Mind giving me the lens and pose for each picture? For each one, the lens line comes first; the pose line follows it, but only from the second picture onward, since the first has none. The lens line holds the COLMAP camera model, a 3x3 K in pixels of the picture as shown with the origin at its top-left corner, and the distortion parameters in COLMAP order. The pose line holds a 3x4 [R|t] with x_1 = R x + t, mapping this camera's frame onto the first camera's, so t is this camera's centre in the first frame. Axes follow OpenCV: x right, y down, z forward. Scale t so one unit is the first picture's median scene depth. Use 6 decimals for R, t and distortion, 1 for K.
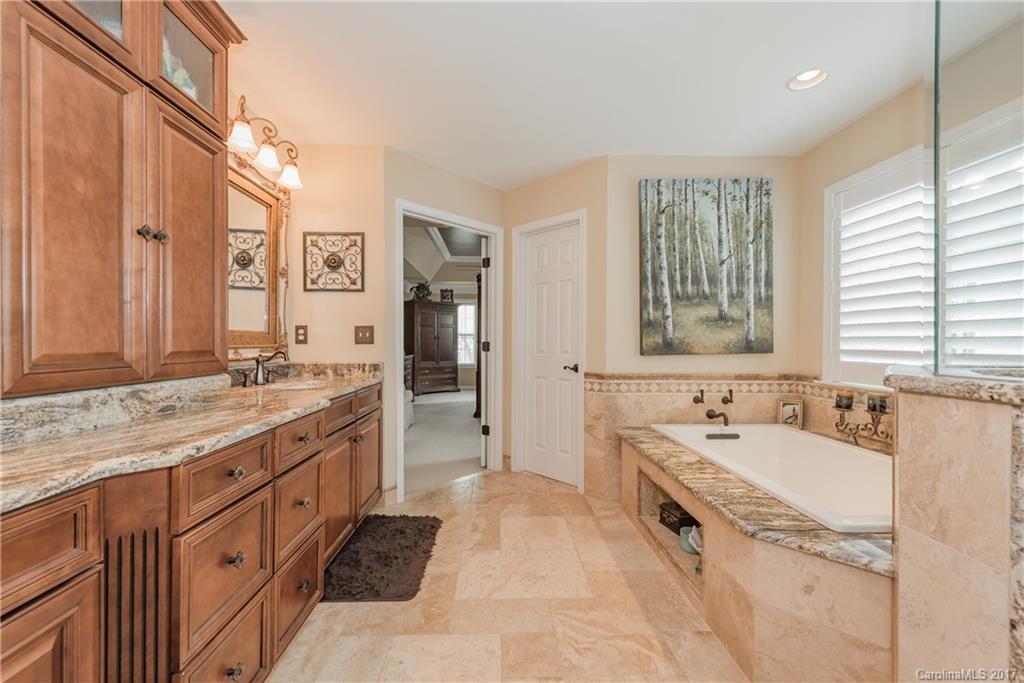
lens RADIAL K [[410.5, 0, 509.9], [0, 410.5, 343.2], [0, 0, 1]] dist [0.000220, -0.000054]
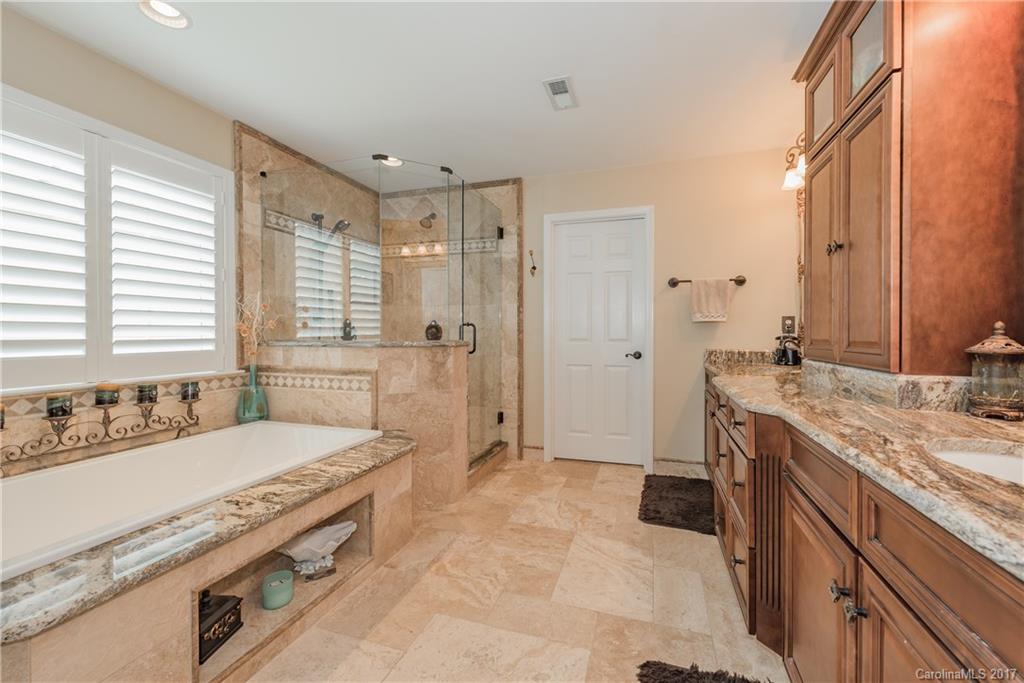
lens RADIAL K [[410.5, 0, 510.7], [0, 410.5, 332.8], [0, 0, 1]] dist [0.000220, -0.000054]
pose [[-0.934503, -0.003954, 0.355934, -0.260349], [-0.002196, 0.999983, 0.005342, -0.004206], [-0.355950, 0.004211, -0.934496, 1.724855]]
